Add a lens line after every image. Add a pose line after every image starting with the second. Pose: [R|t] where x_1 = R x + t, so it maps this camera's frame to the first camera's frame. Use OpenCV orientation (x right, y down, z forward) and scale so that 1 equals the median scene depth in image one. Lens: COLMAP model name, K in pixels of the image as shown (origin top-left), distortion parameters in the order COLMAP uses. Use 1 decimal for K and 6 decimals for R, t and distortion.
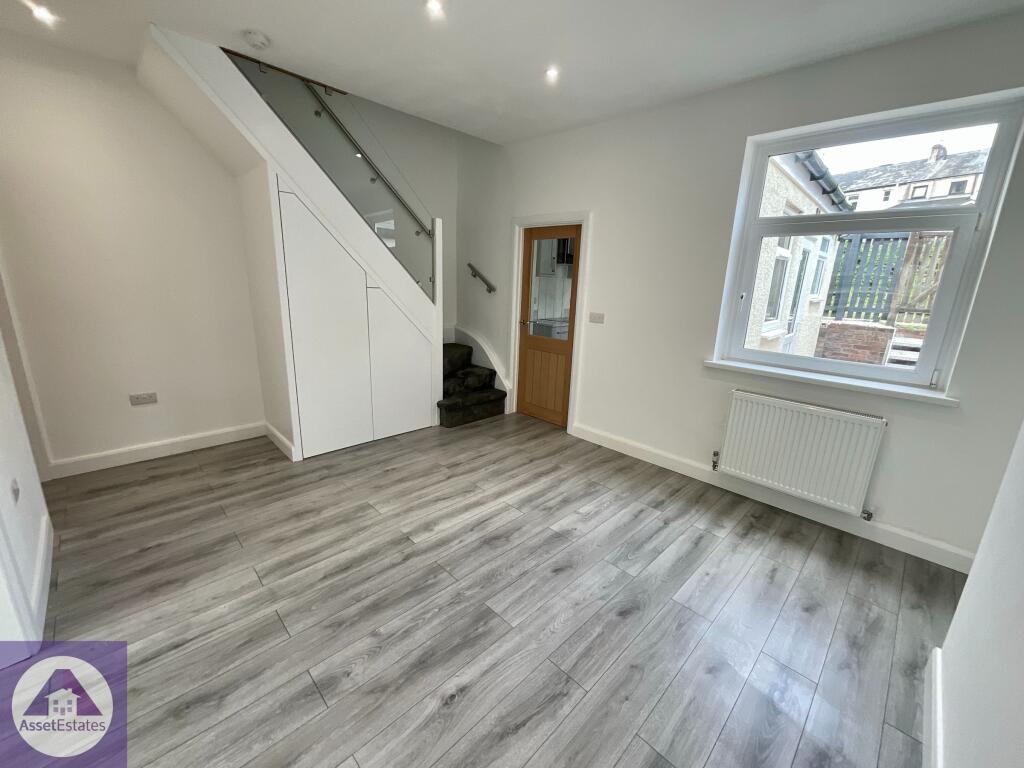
lens RADIAL K [[415.0, 0, 510.0], [0, 415.0, 383.5], [0, 0, 1]] dist [-0.004195, 0.000493]
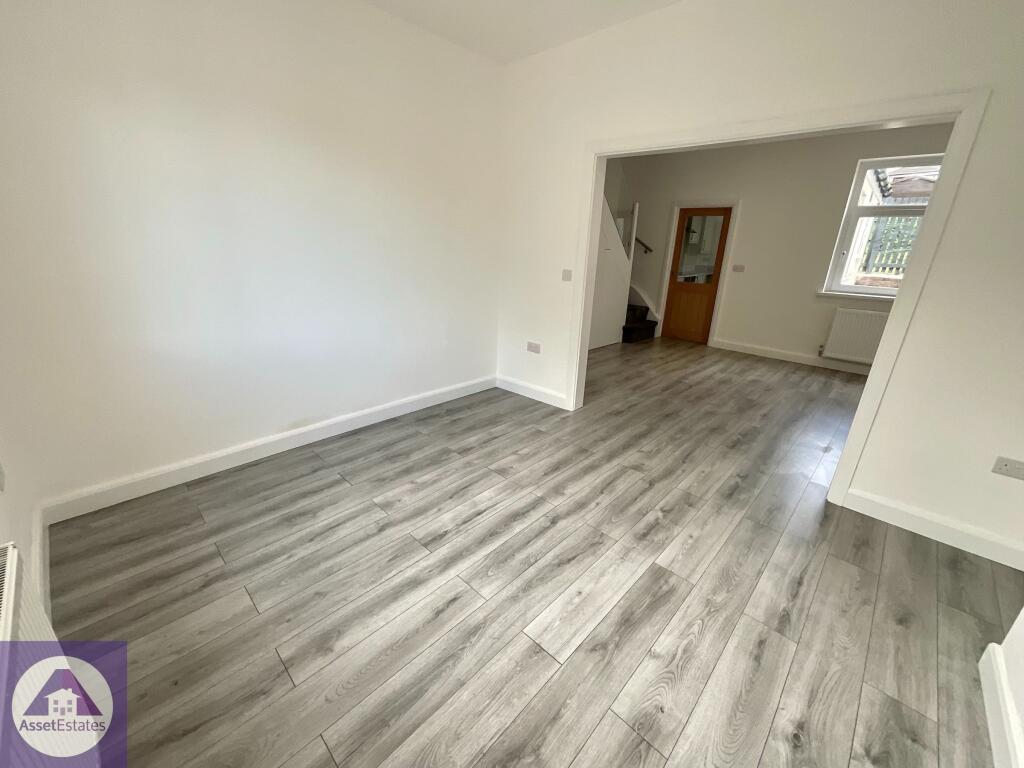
lens RADIAL K [[415.0, 0, 510.3], [0, 415.0, 384.5], [0, 0, 1]] dist [-0.004195, 0.000493]
pose [[0.999723, -0.012769, 0.019796, -0.969245], [0.011106, 0.996575, 0.081947, 0.199706], [-0.020774, -0.081704, 0.996440, -0.814705]]
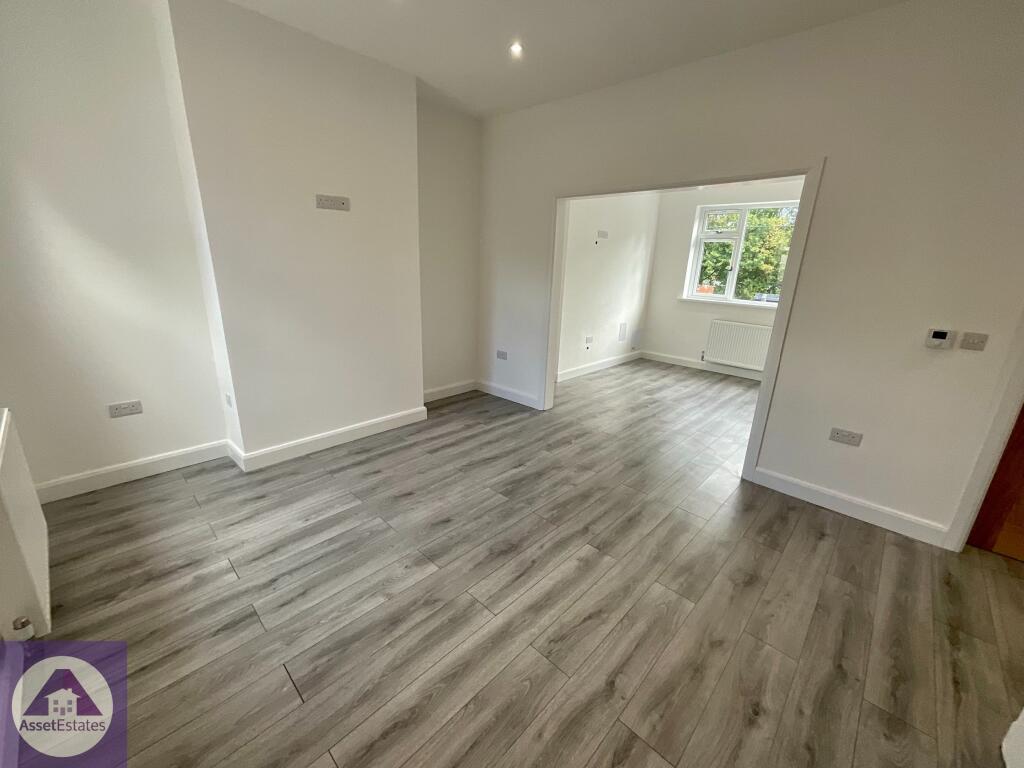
lens RADIAL K [[415.0, 0, 508.0], [0, 415.0, 379.9], [0, 0, 1]] dist [-0.004195, 0.000493]
pose [[-0.996967, -0.065942, -0.041338, 0.018327], [-0.077800, 0.858627, 0.506663, -0.366912], [0.002083, 0.508342, -0.861153, 1.447934]]
